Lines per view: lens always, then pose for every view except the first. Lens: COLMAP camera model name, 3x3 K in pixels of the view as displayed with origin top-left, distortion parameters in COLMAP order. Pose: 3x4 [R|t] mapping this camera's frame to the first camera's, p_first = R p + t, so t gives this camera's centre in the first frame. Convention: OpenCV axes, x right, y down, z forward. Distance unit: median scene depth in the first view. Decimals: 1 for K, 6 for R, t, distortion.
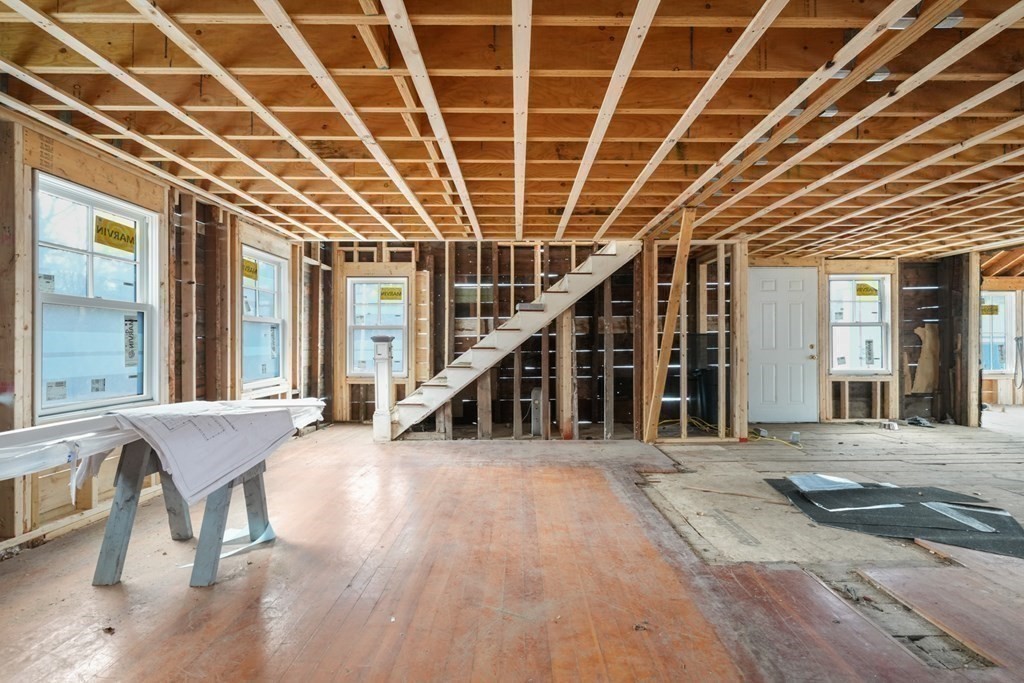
lens RADIAL K [[464.0, 0, 514.0], [0, 464.0, 339.7], [0, 0, 1]] dist [0.003532, -0.001583]
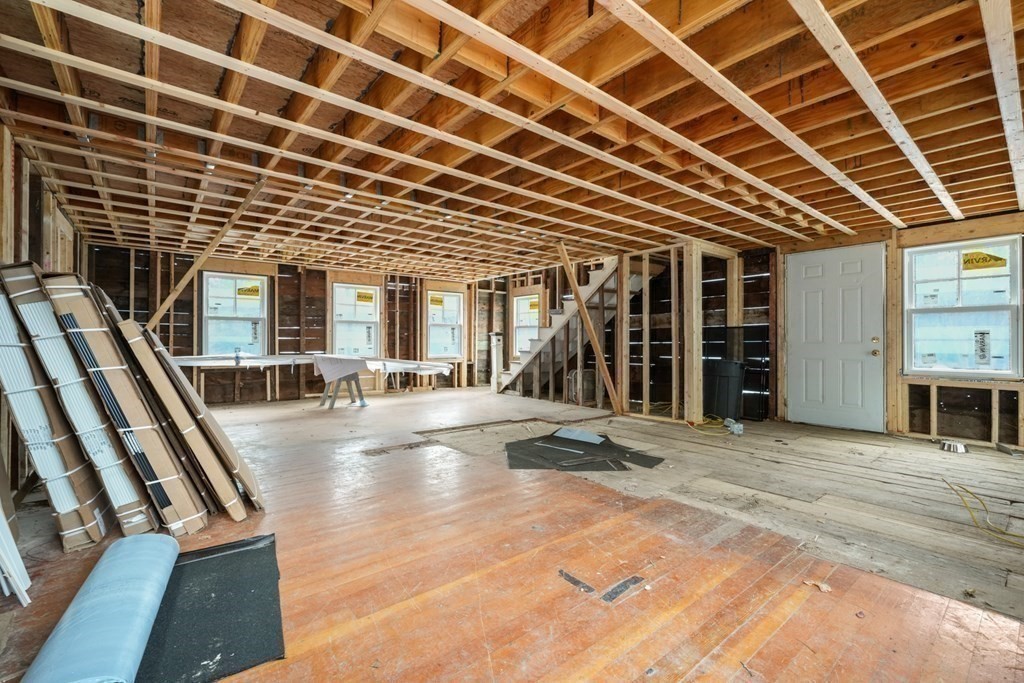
lens RADIAL K [[429.6, 0, 518.0], [0, 429.6, 335.2], [0, 0, 1]] dist [-0.001614, -0.000128]
pose [[0.640610, -0.006033, -0.767843, 0.822918], [0.003293, 0.999982, -0.005110, 0.008894], [0.767860, 0.000745, 0.640618, 0.028983]]
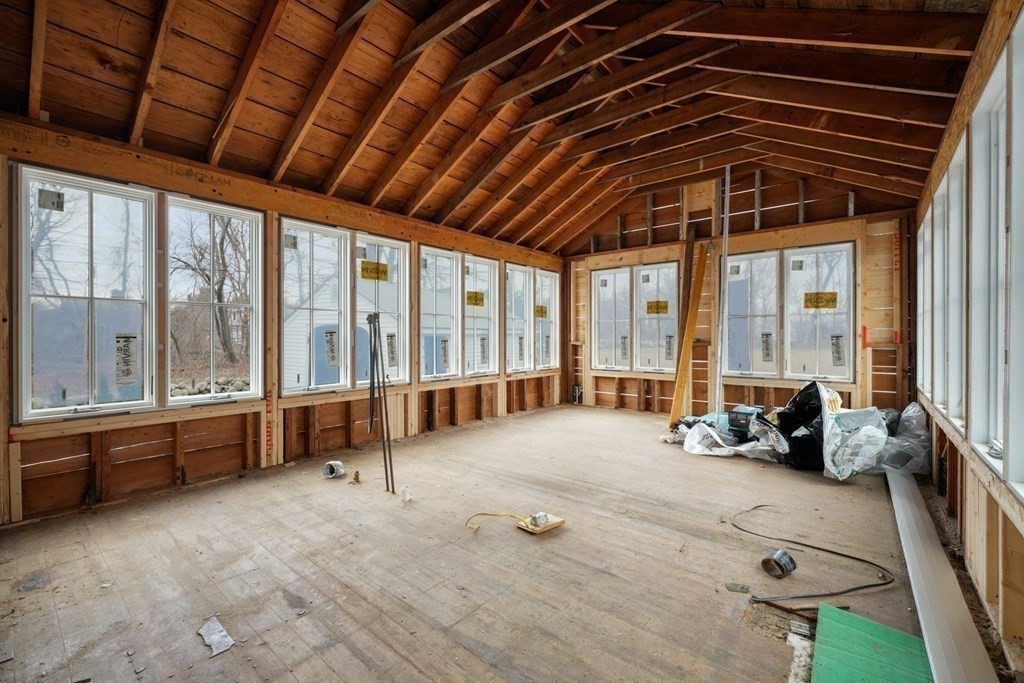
lens RADIAL K [[429.6, 0, 514.0], [0, 429.6, 338.9], [0, 0, 1]] dist [-0.001614, -0.000128]
pose [[0.628301, -0.004344, 0.777958, 0.943041], [-0.003909, 0.999954, 0.008740, 0.014819], [-0.777961, -0.008532, 0.628255, 0.711934]]
